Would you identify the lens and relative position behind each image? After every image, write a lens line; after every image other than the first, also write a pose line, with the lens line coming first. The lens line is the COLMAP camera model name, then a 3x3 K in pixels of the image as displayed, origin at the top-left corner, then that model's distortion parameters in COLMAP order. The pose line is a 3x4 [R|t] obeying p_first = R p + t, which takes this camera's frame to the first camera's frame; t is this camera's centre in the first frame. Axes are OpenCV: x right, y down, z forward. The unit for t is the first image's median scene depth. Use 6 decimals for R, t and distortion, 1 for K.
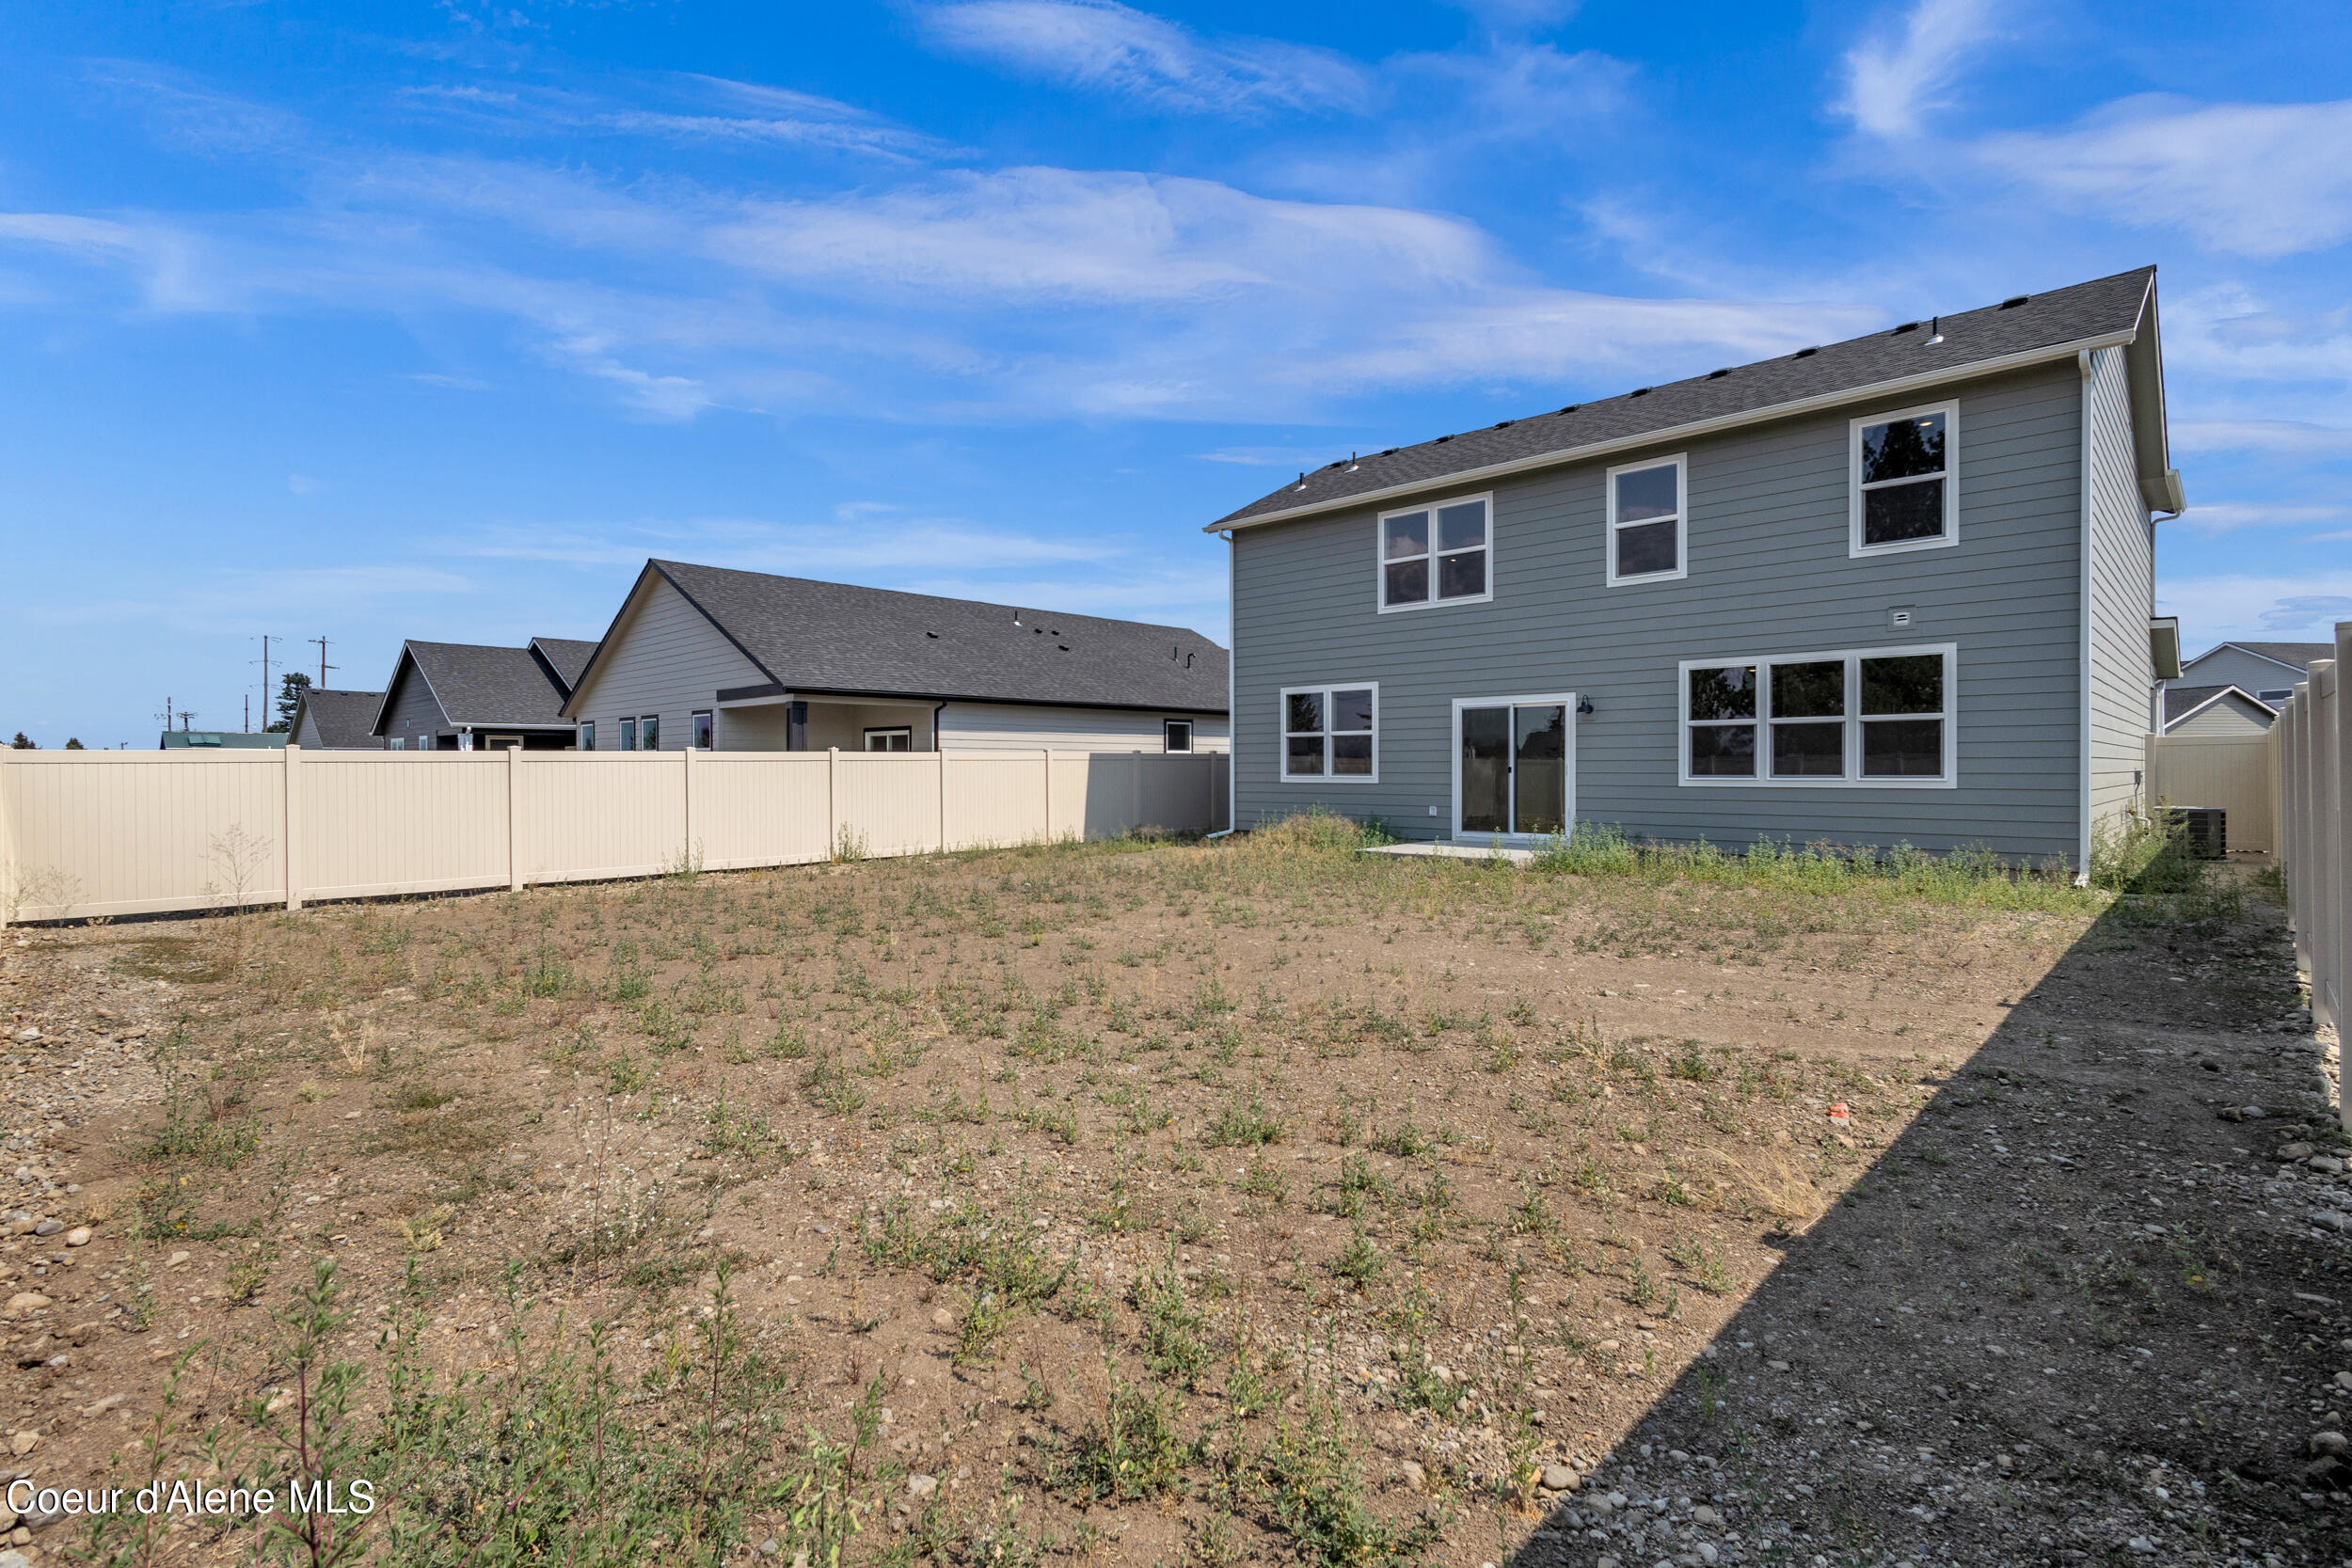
lens RADIAL K [[1086.5, 0, 1180.2], [0, 1086.5, 774.1], [0, 0, 1]] dist [0.007685, -0.000259]
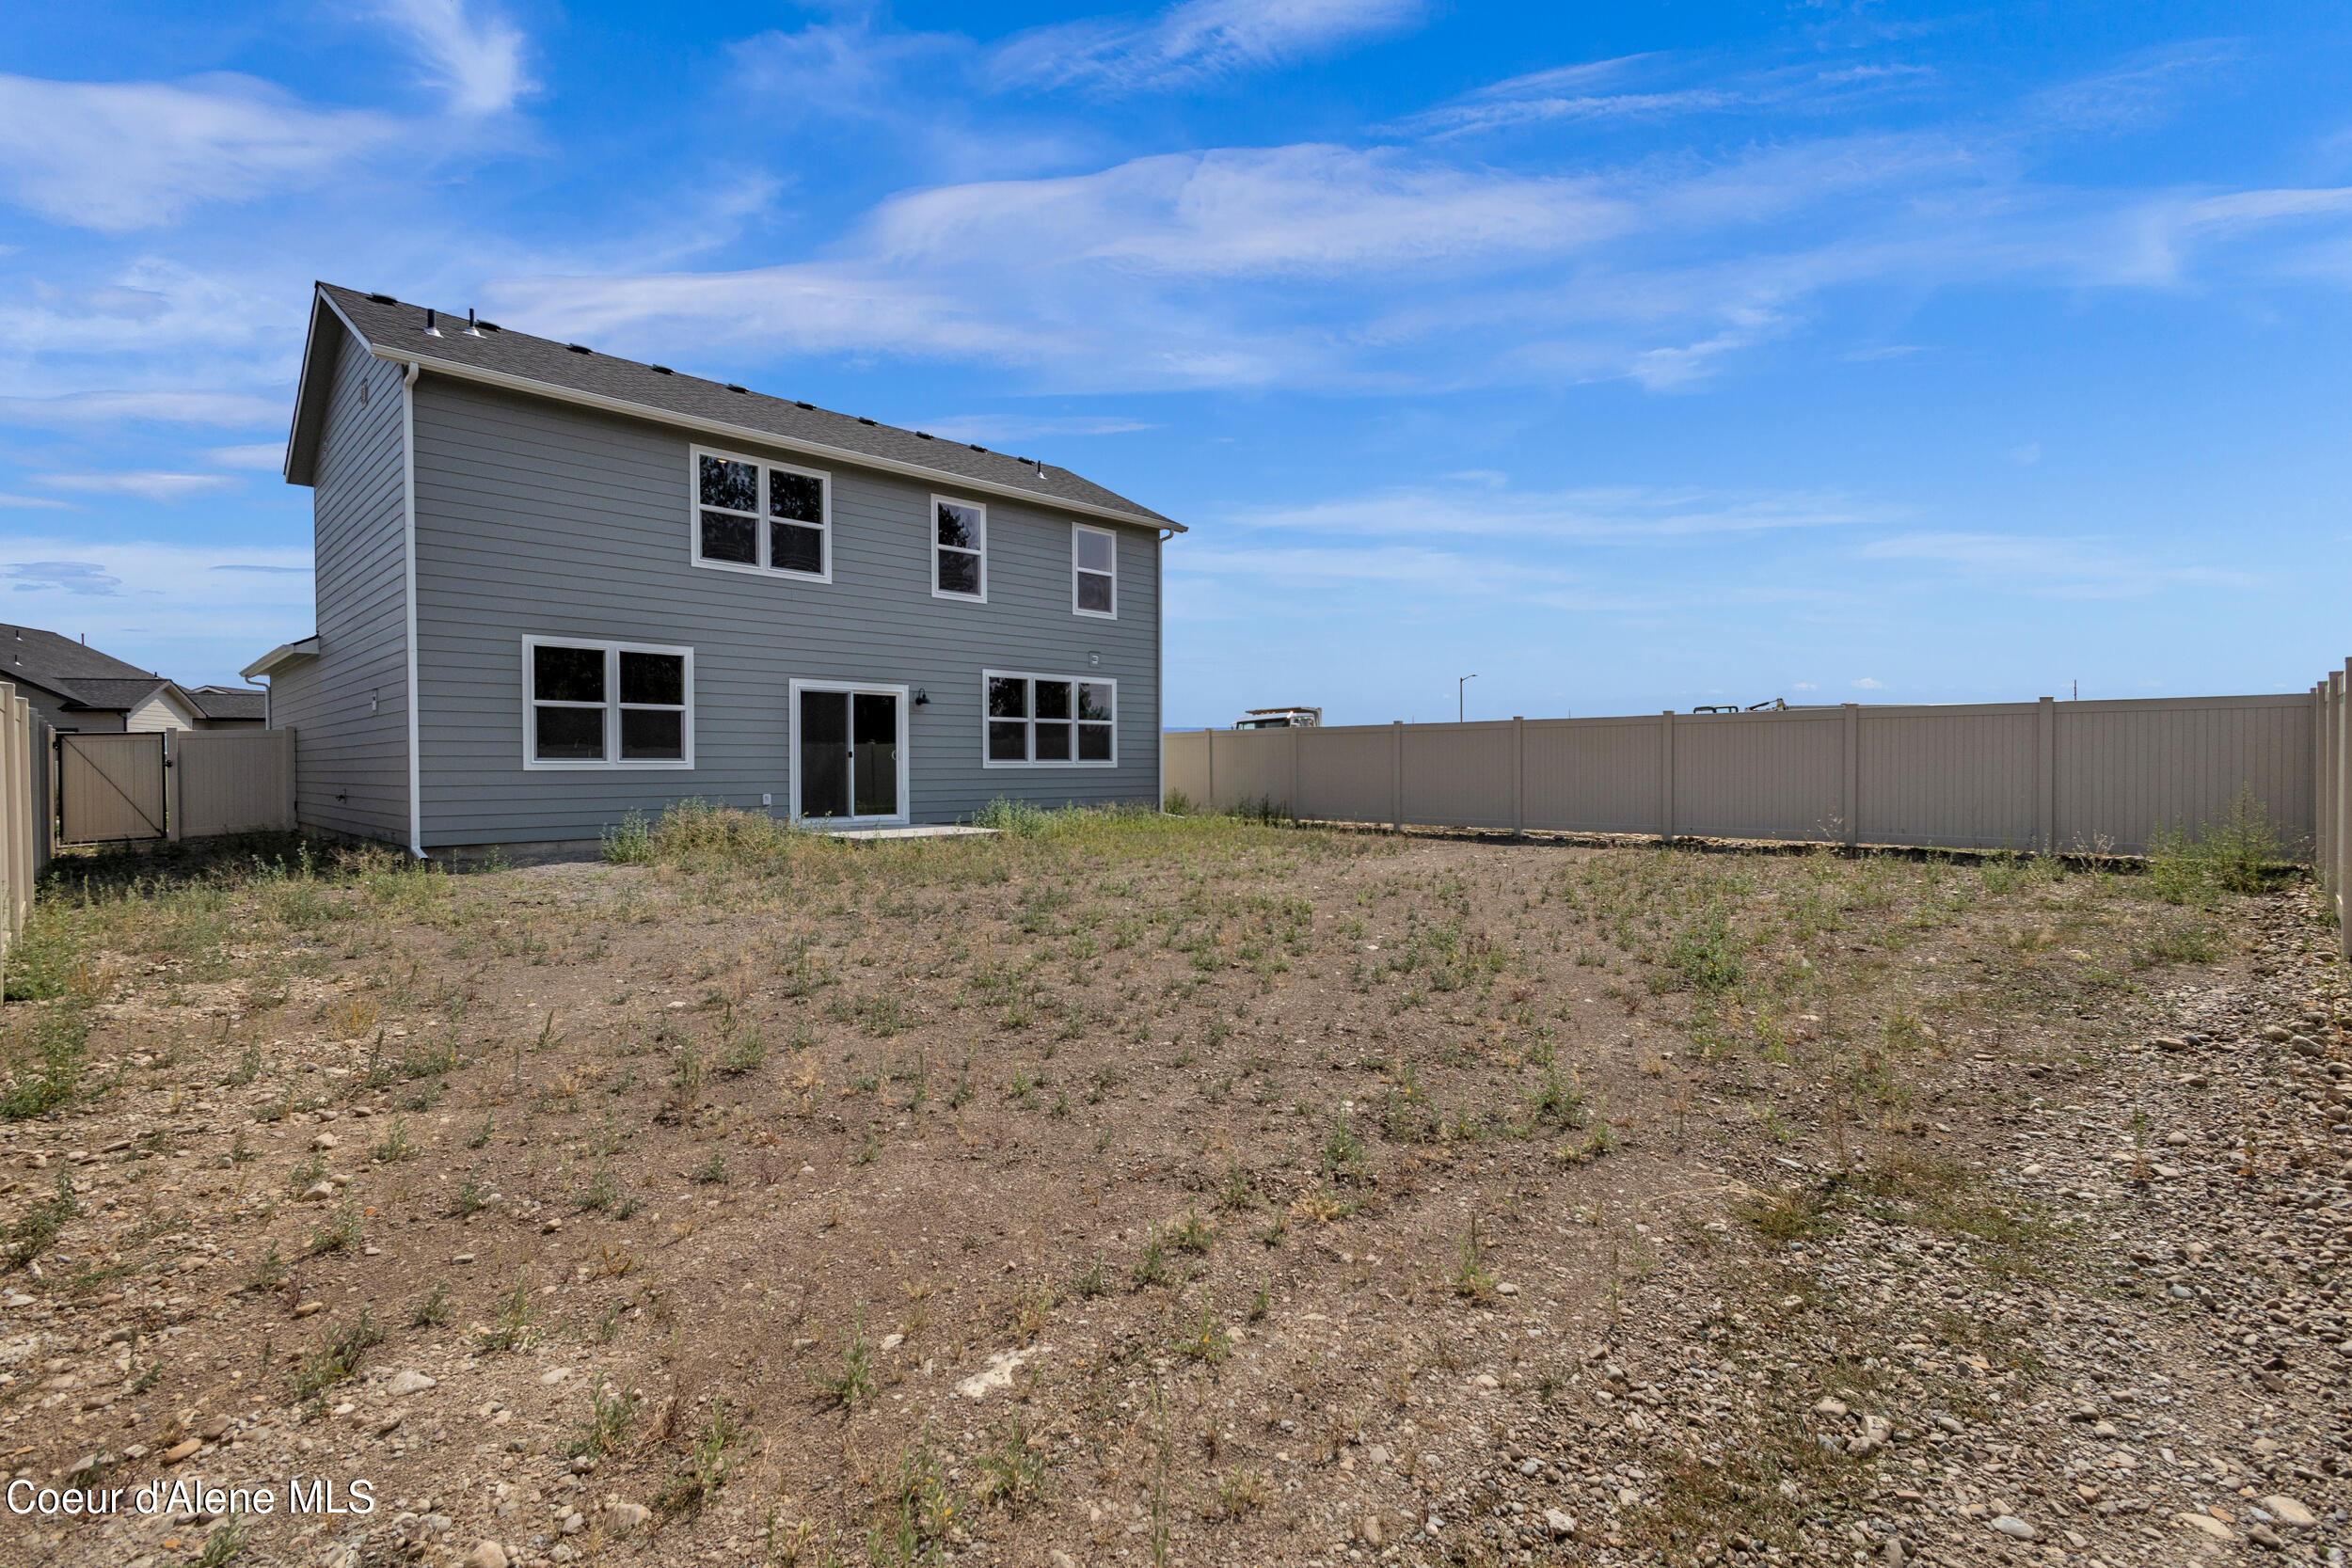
lens RADIAL K [[1086.5, 0, 1180.2], [0, 1086.5, 774.1], [0, 0, 1]] dist [0.007685, -0.000259]
pose [[0.020848, -0.014410, 0.999679, -0.711354], [-0.002464, 0.999892, 0.014465, -0.001068], [-0.999780, -0.002765, 0.020810, 0.669731]]
